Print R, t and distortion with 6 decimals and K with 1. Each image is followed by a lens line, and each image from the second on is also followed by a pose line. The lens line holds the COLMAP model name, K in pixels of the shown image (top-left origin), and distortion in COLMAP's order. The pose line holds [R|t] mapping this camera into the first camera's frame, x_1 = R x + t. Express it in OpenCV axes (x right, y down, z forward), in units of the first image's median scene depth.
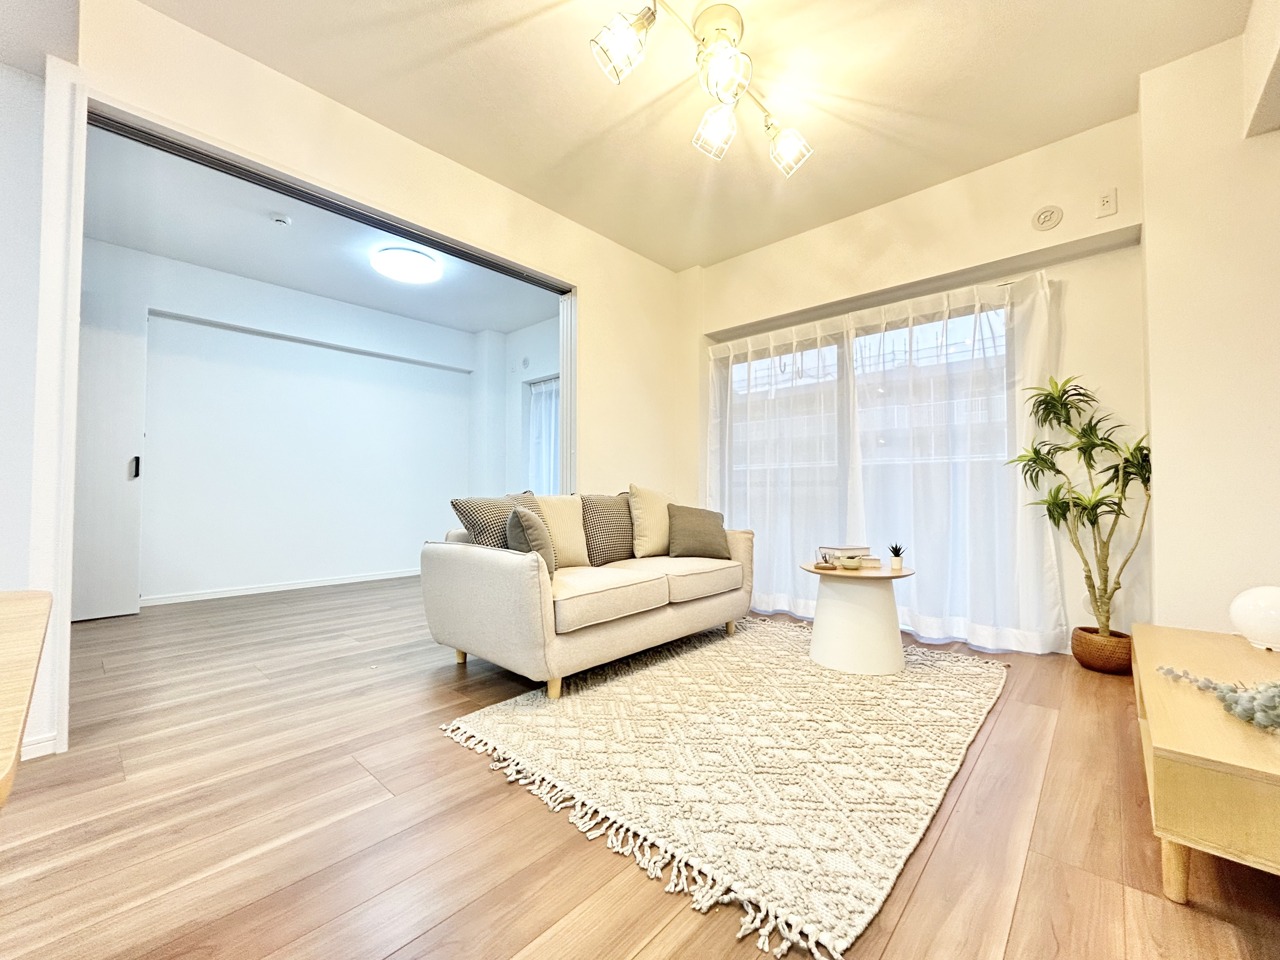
lens RADIAL K [[514.9, 0, 639.0], [0, 514.9, 481.2], [0, 0, 1]] dist [-0.007654, 0.000625]
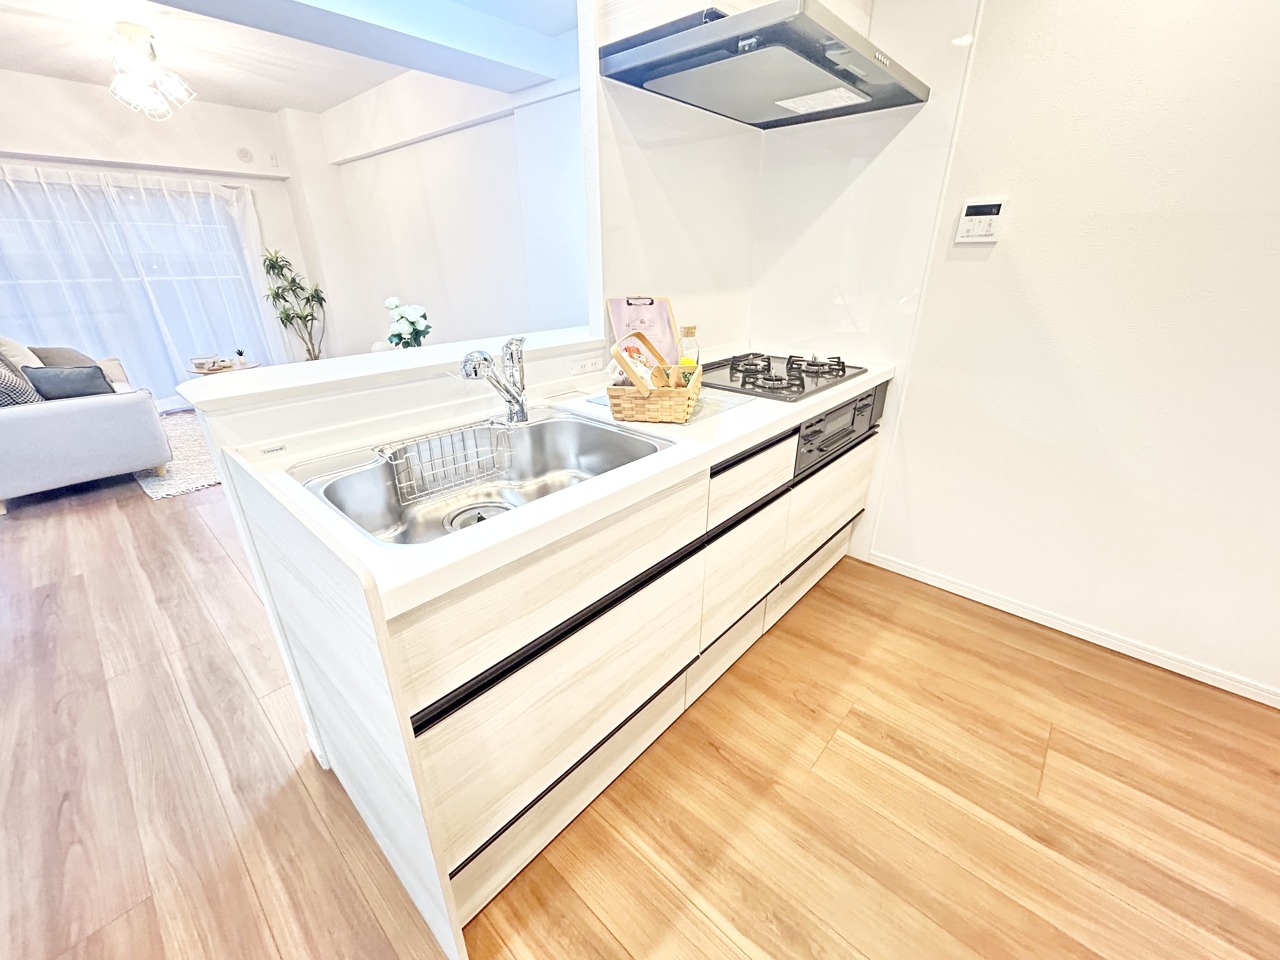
lens RADIAL K [[514.9, 0, 642.6], [0, 514.9, 484.0], [0, 0, 1]] dist [-0.007654, 0.000625]
pose [[-0.003007, -0.406332, 0.913720, -1.458293], [-0.035349, 0.913197, 0.405983, -0.247116], [-0.999371, -0.031078, -0.017110, -0.461950]]
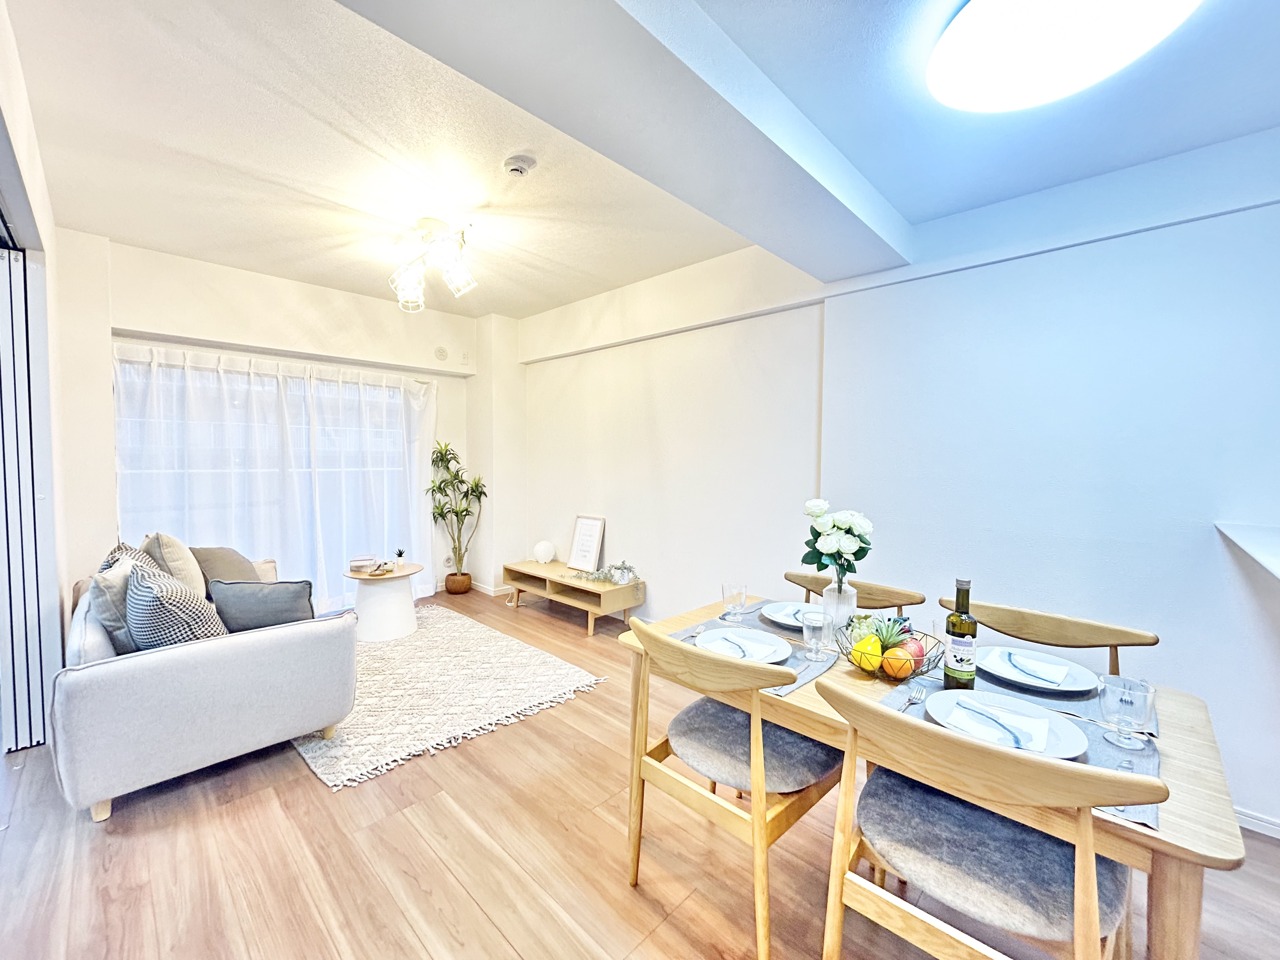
lens RADIAL K [[514.9, 0, 635.7], [0, 514.9, 478.8], [0, 0, 1]] dist [-0.007654, 0.000625]
pose [[0.033208, -0.045791, 0.998399, -1.071416], [-0.042133, 0.997998, 0.047174, -0.202555], [-0.998560, -0.043632, 0.031212, 0.260376]]
